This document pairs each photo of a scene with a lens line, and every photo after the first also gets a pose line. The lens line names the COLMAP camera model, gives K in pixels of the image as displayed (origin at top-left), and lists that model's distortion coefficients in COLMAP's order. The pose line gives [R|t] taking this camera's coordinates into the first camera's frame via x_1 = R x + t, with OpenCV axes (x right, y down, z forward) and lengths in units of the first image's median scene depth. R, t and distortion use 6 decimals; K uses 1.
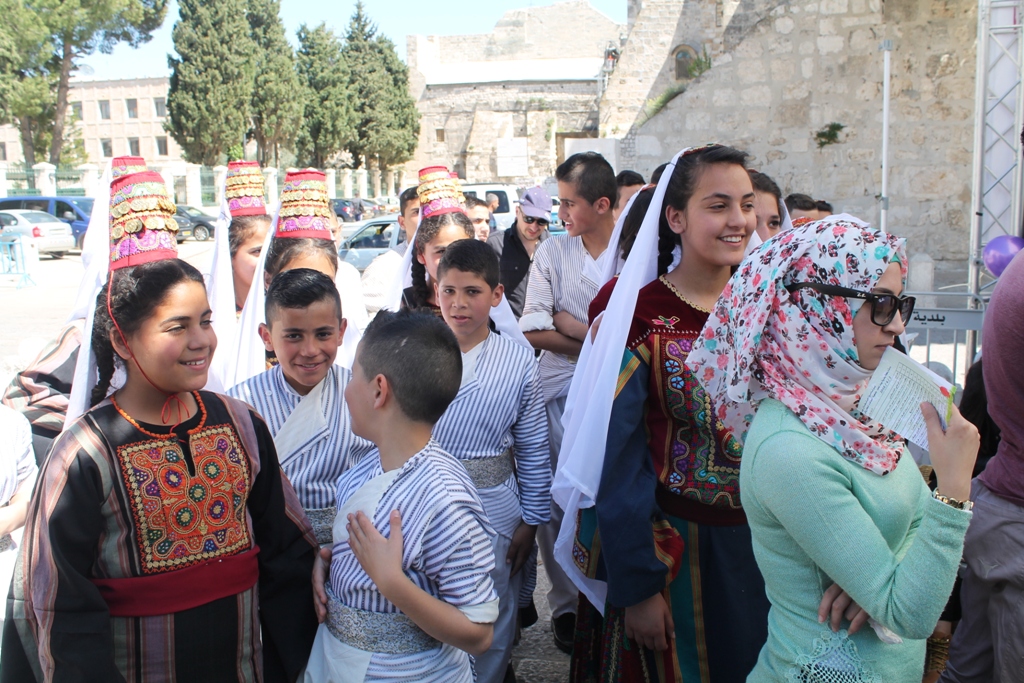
lens RADIAL K [[1028.6, 0, 513.1], [0, 1028.6, 334.7], [0, 0, 1]] dist [-0.060014, 0.000000]
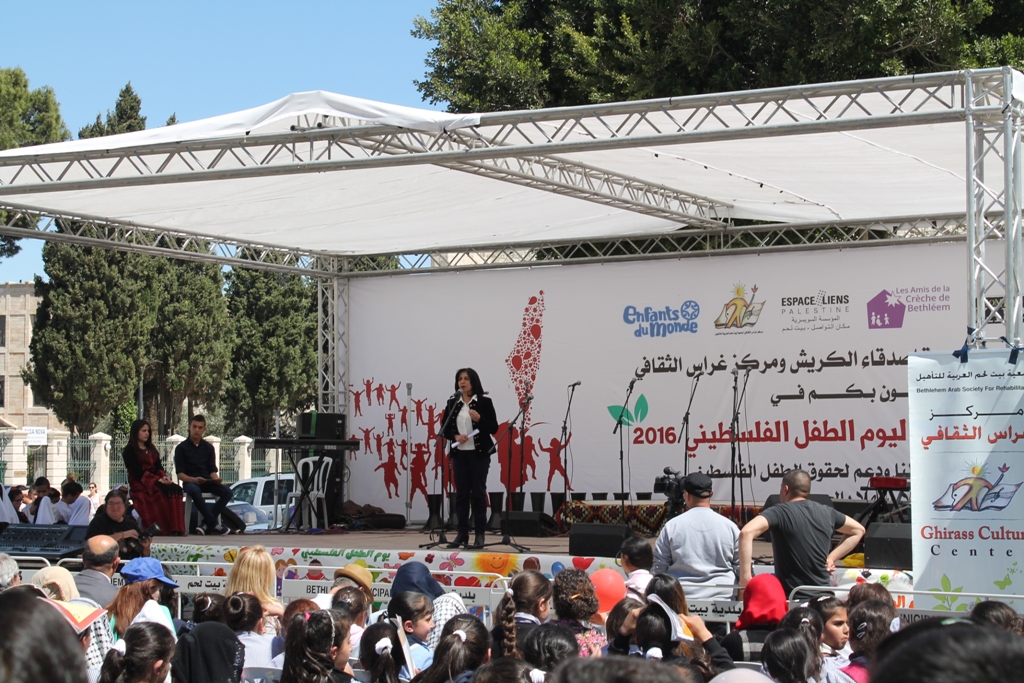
lens RADIAL K [[1957.4, 0, 515.9], [0, 1957.4, 346.7], [0, 0, 1]] dist [0.025567, 0.000000]
pose [[0.995107, 0.007564, -0.098511, 0.118880], [-0.027297, 0.979305, -0.200539, 0.035636], [0.094955, 0.202247, 0.974720, -0.270790]]
